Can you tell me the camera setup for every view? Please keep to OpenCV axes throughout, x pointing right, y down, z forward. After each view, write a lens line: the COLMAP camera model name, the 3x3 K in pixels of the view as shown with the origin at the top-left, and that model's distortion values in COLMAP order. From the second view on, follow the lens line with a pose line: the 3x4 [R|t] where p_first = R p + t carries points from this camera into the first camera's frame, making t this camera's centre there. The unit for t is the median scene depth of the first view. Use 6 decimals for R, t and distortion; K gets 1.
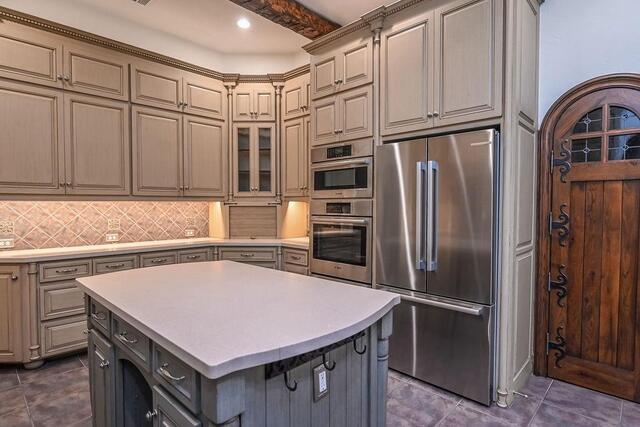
lens RADIAL K [[340.8, 0, 324.6], [0, 340.8, 212.9], [0, 0, 1]] dist [-0.004192, 0.002361]
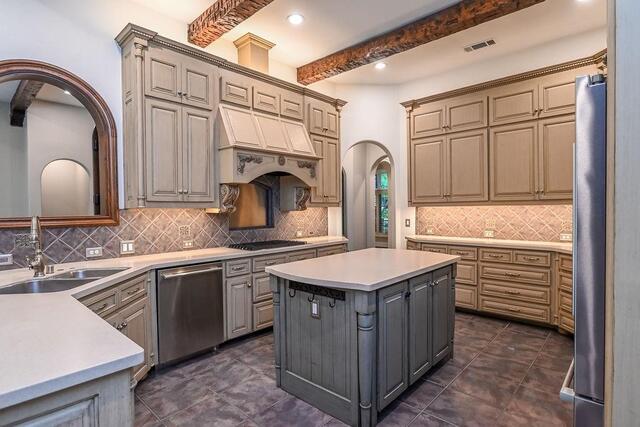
lens RADIAL K [[340.8, 0, 322.9], [0, 340.8, 213.4], [0, 0, 1]] dist [-0.004192, 0.002361]
pose [[0.015757, 0.015663, -0.999753, 0.683279], [-0.013859, 0.999785, 0.015445, -0.016633], [0.999780, 0.013612, 0.015971, 0.377333]]
